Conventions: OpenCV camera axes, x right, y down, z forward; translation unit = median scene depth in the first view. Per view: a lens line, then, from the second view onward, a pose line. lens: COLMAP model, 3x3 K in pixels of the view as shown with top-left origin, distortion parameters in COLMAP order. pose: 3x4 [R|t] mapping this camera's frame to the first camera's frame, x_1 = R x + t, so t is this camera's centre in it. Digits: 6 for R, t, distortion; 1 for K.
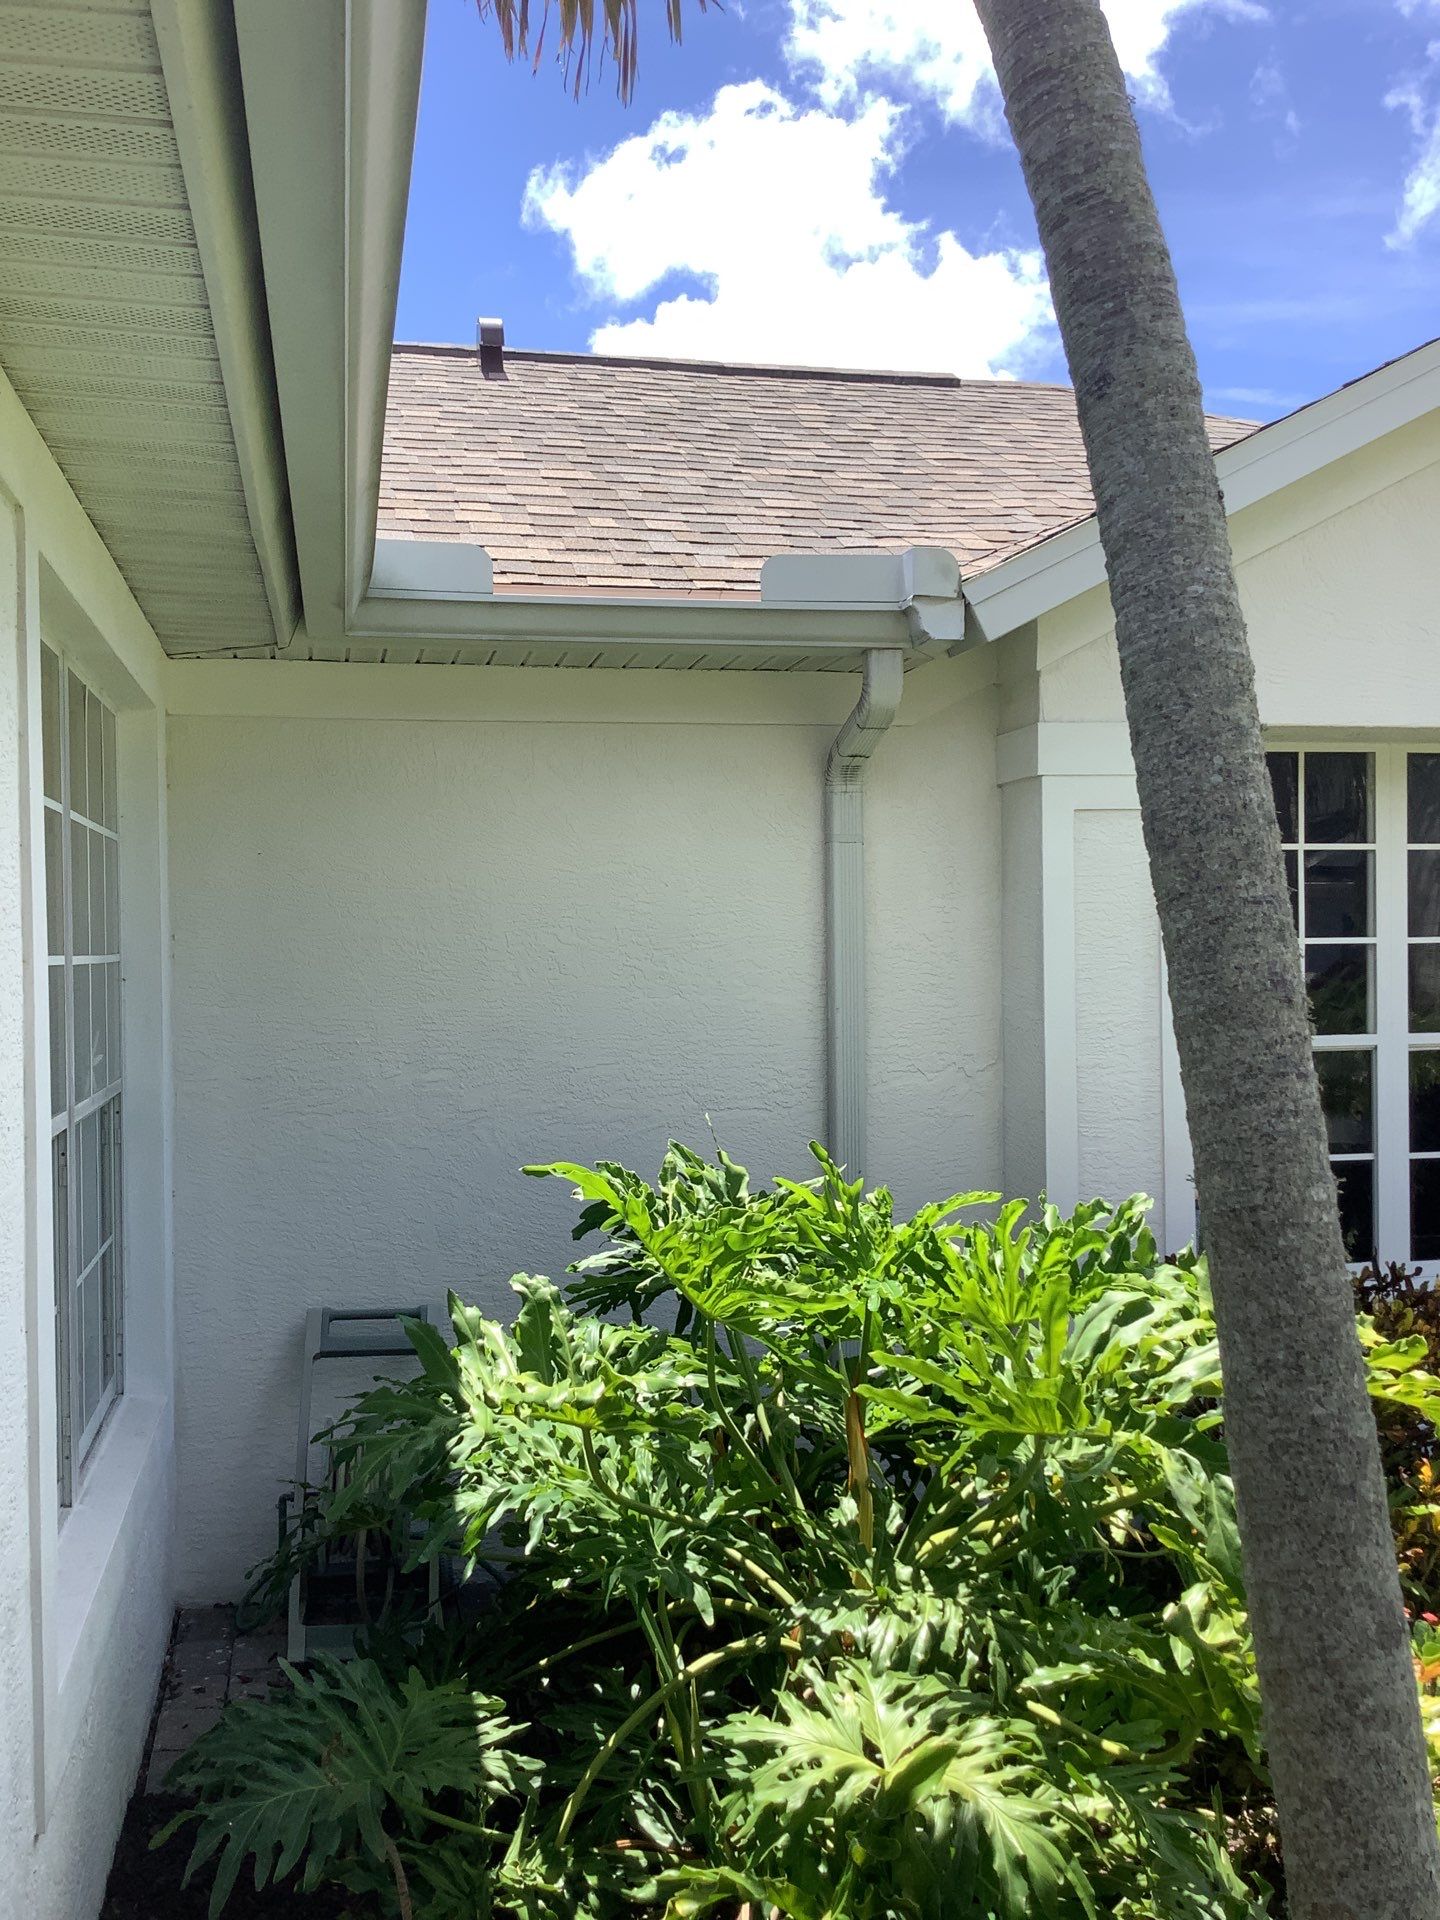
lens RADIAL K [[2100.9, 0, 723.7], [0, 2100.9, 1003.2], [0, 0, 1]] dist [0.088996, -0.260642]
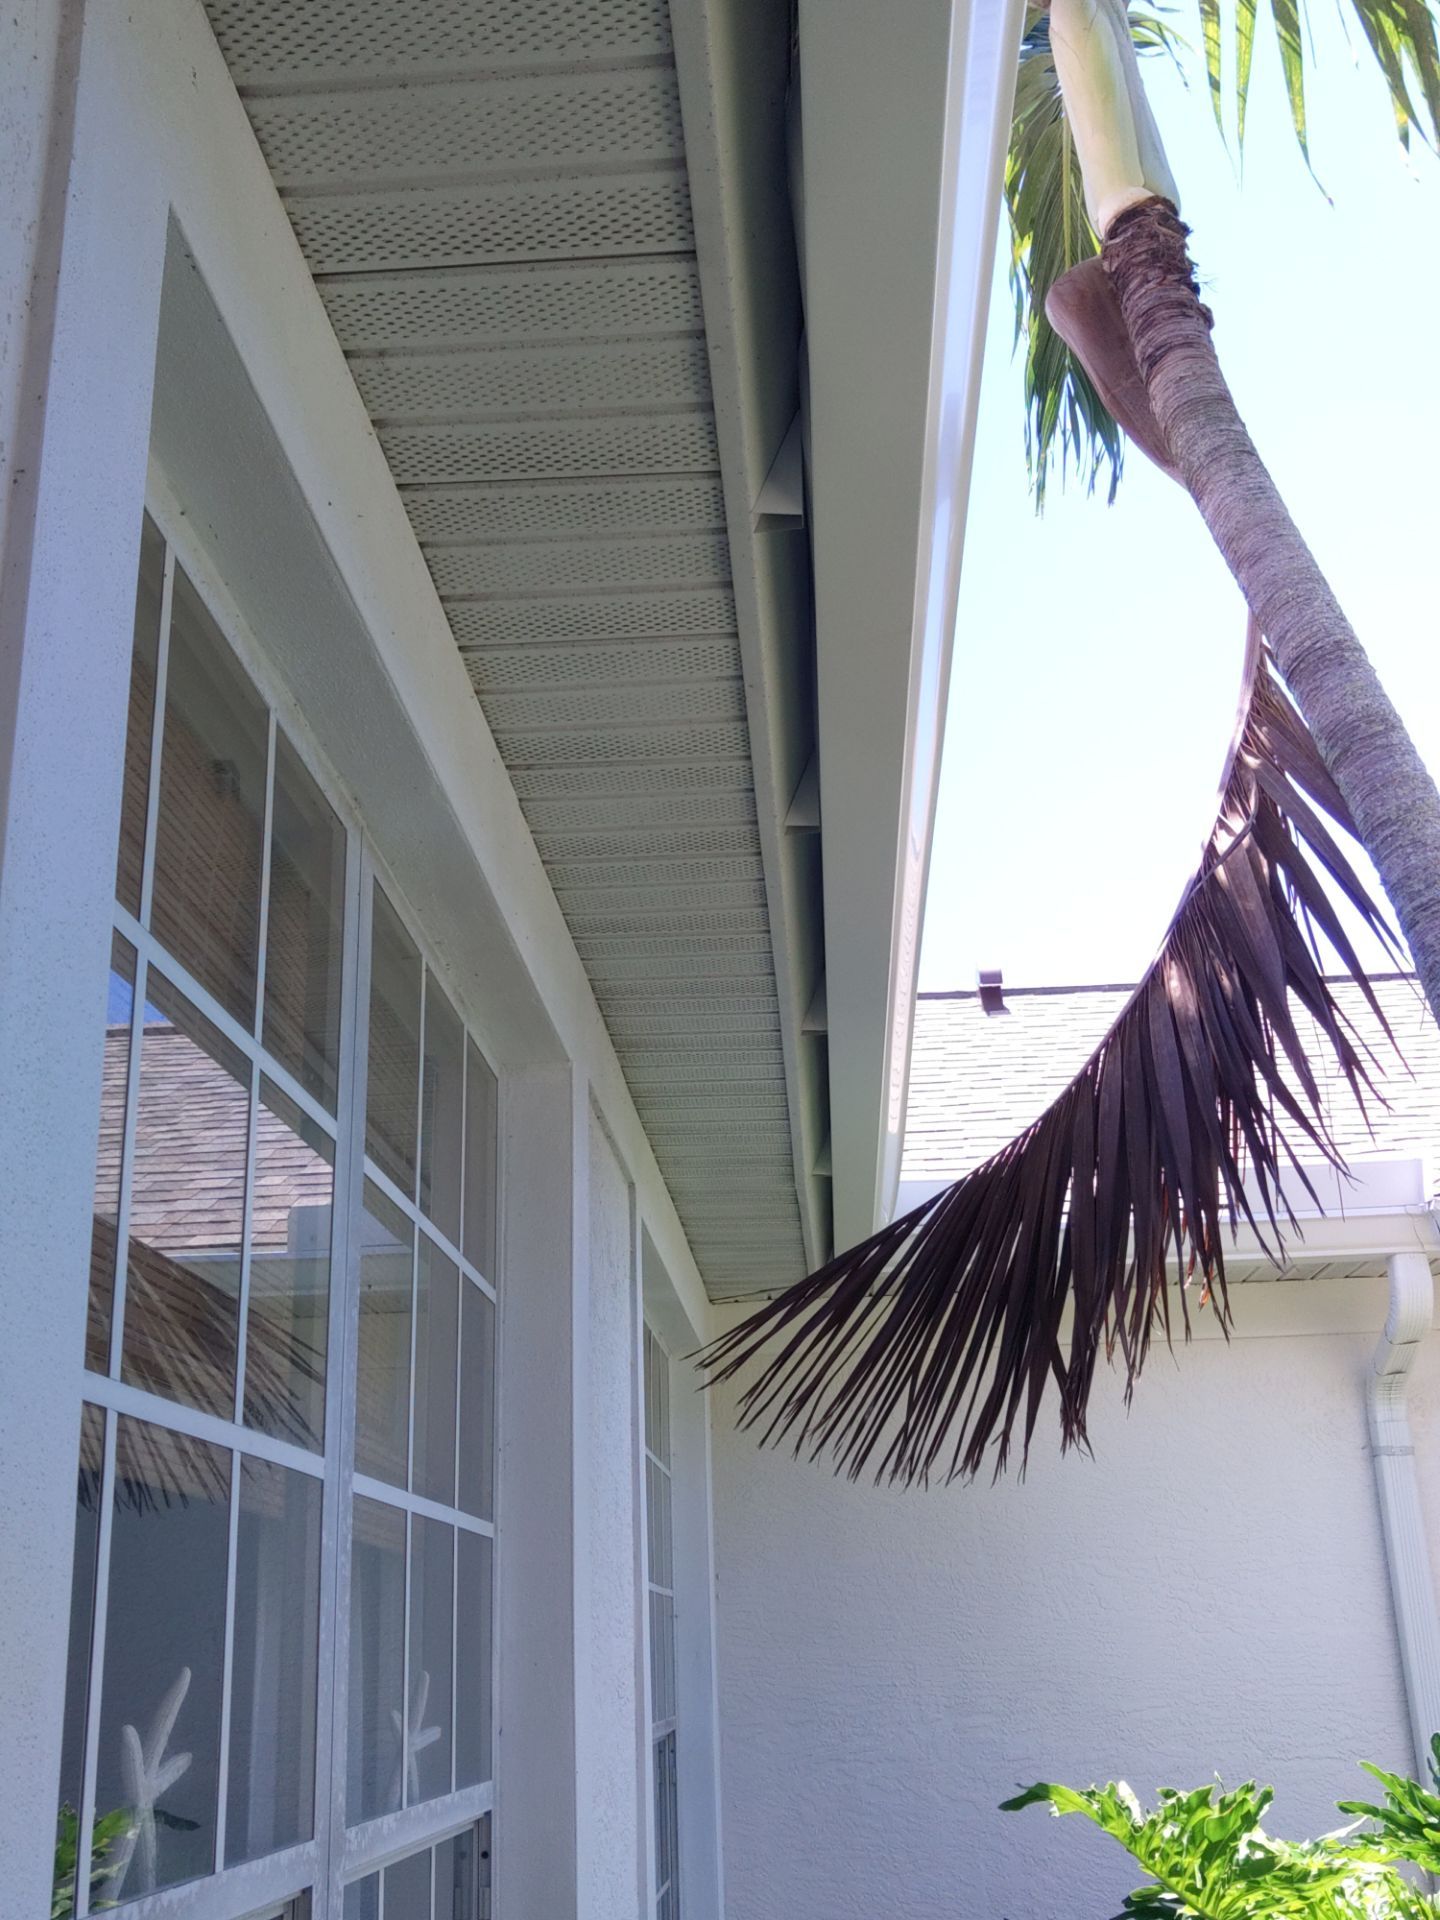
lens RADIAL K [[2275.9, 0, 720.0], [0, 2275.9, 960.0], [0, 0, 1]] dist [0.080533, -0.508876]
pose [[0.970882, -0.094761, -0.220018, 0.014194], [0.024084, 0.952395, -0.303914, 0.022915], [0.238343, 0.289766, 0.926946, -0.124210]]
